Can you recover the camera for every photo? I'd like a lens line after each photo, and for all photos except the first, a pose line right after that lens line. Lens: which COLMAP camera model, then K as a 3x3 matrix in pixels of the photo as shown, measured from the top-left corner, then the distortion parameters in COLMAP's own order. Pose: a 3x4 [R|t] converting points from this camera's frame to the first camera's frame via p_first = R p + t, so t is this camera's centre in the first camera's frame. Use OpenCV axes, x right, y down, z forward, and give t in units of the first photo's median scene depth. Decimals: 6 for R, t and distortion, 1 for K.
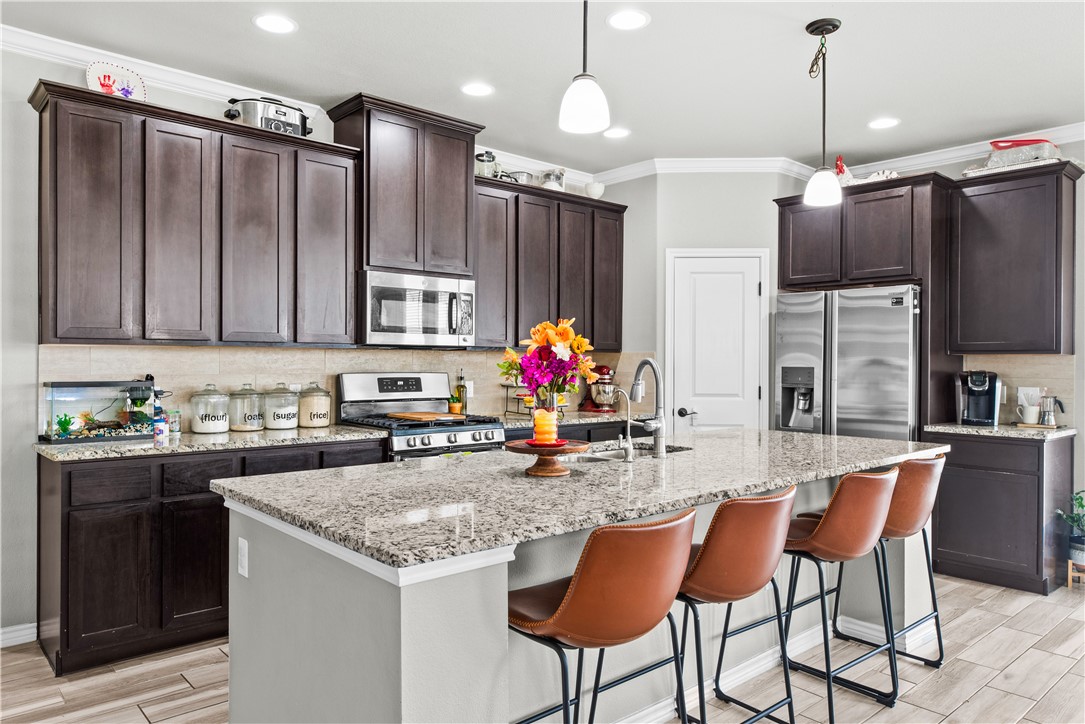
lens RADIAL K [[726.5, 0, 540.0], [0, 726.5, 365.0], [0, 0, 1]] dist [0.000275, 0.000817]
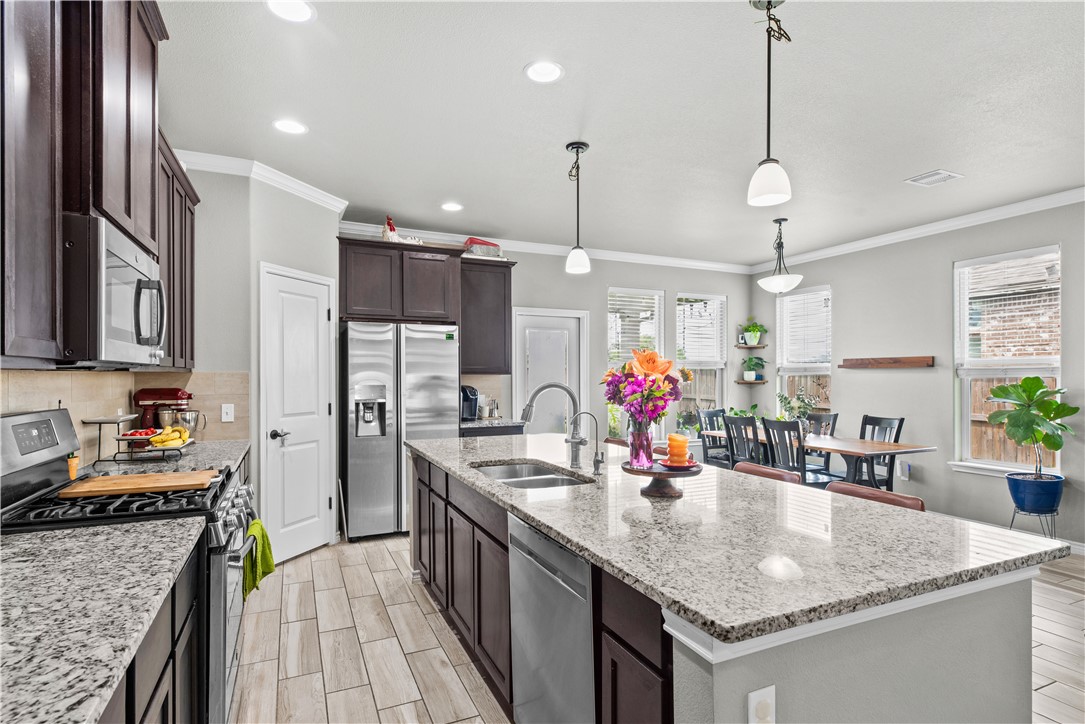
lens RADIAL K [[547.6, 0, 539.6], [0, 547.6, 378.9], [0, 0, 1]] dist [-0.008701, -0.000484]
pose [[0.302299, -0.011157, 0.953148, -0.458276], [0.005995, 0.999934, 0.009803, -0.016365], [-0.953194, 0.002751, 0.302346, 0.522673]]
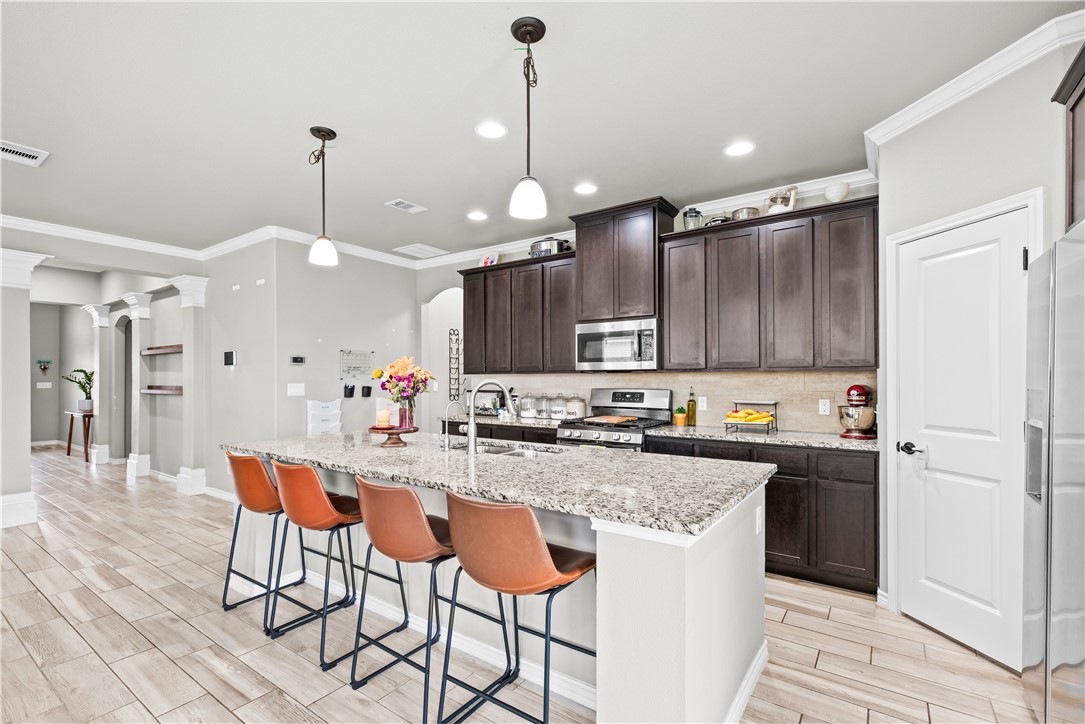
lens RADIAL K [[484.0, 0, 542.1], [0, 484.0, 377.5], [0, 0, 1]] dist [0.001378, -0.000157]
pose [[0.234227, -0.008246, -0.972147, 0.699967], [-0.001599, 0.999959, -0.008867, -0.003210], [0.972181, 0.003631, 0.234204, 0.605392]]
